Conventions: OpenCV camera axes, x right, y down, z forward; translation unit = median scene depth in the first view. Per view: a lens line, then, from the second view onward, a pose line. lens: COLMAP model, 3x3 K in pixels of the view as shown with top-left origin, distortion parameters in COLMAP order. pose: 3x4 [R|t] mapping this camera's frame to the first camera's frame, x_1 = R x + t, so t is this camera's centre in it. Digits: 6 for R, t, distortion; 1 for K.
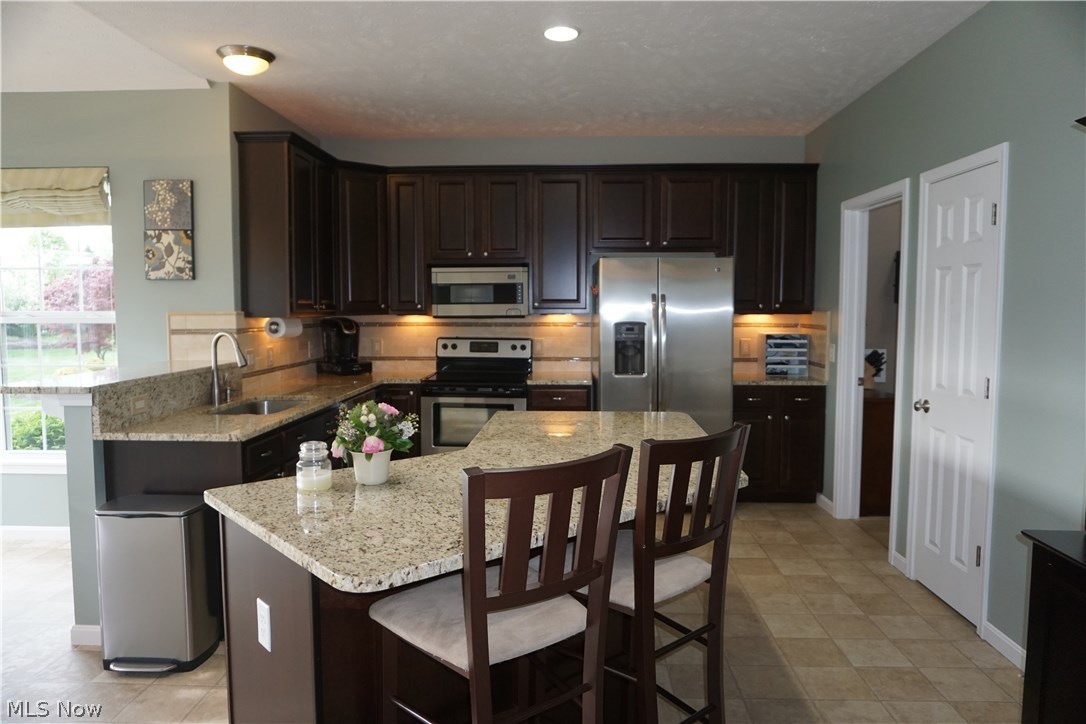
lens RADIAL K [[720.1, 0, 542.1], [0, 720.1, 359.9], [0, 0, 1]] dist [-0.038706, 0.017105]
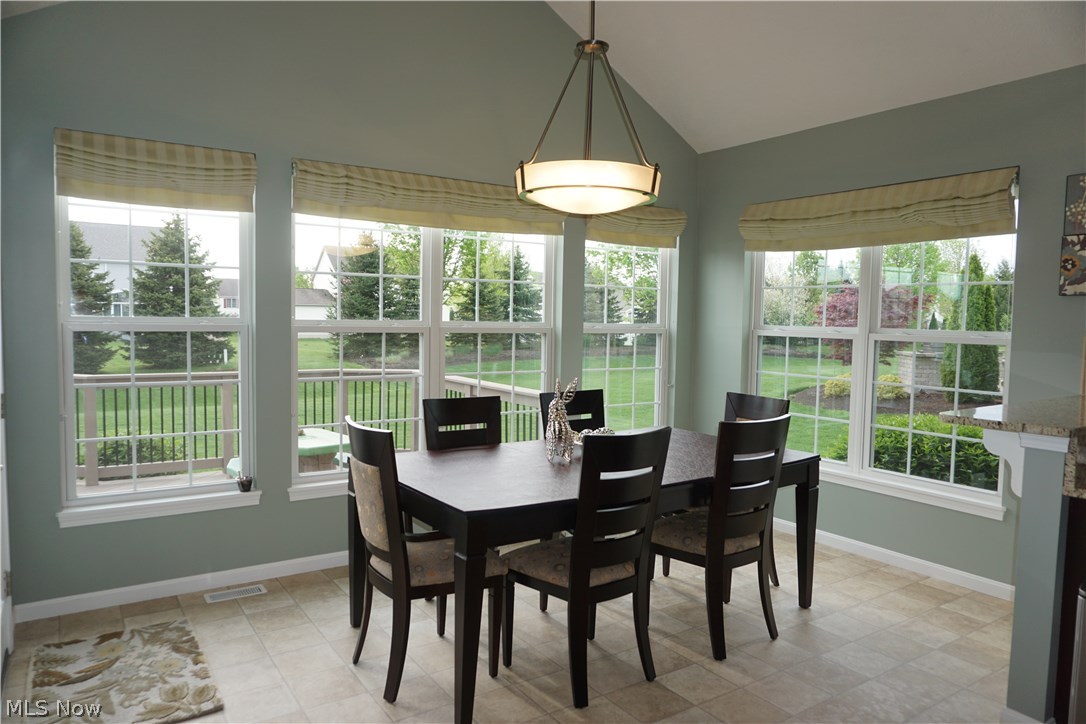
lens RADIAL K [[720.1, 0, 540.0], [0, 720.1, 363.3], [0, 0, 1]] dist [-0.038706, 0.017105]
pose [[0.583565, 0.061948, -0.809700, -0.236973], [-0.075142, 0.996928, 0.022116, -0.006573], [0.808582, 0.047936, 0.586427, 0.030085]]
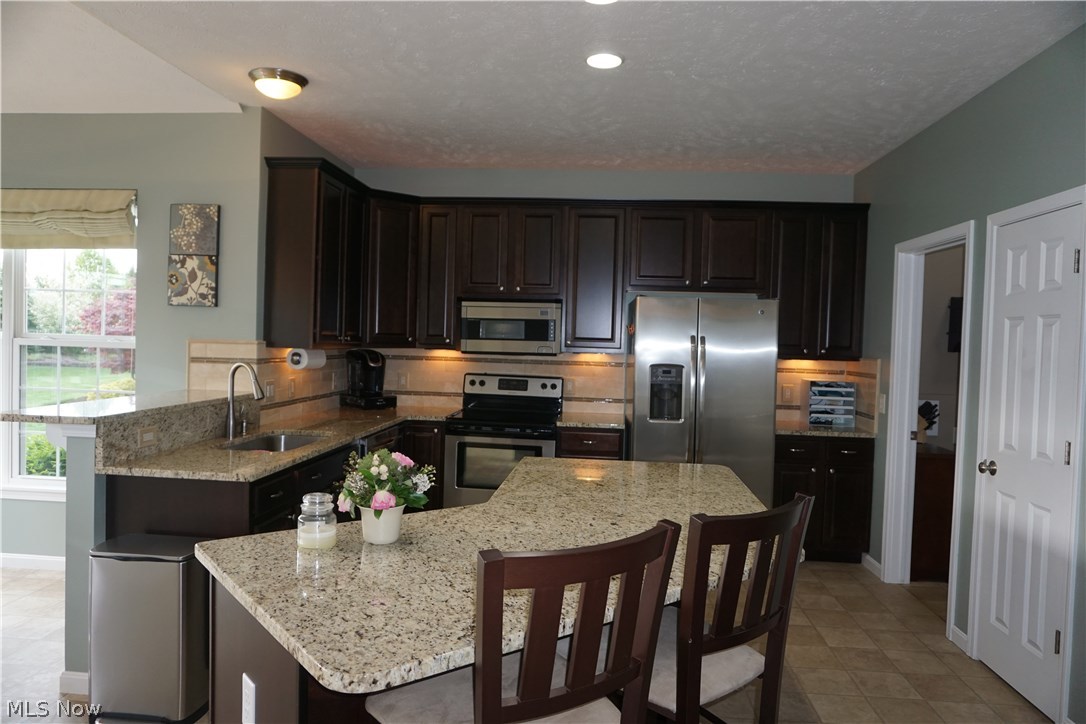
lens RADIAL K [[720.1, 0, 542.6], [0, 720.1, 360.1], [0, 0, 1]] dist [-0.038706, 0.017105]
pose [[0.998636, 0.031454, -0.041672, -0.002779], [-0.033360, 0.998391, -0.045858, -0.010283], [0.040163, 0.047185, 0.998078, 0.053347]]
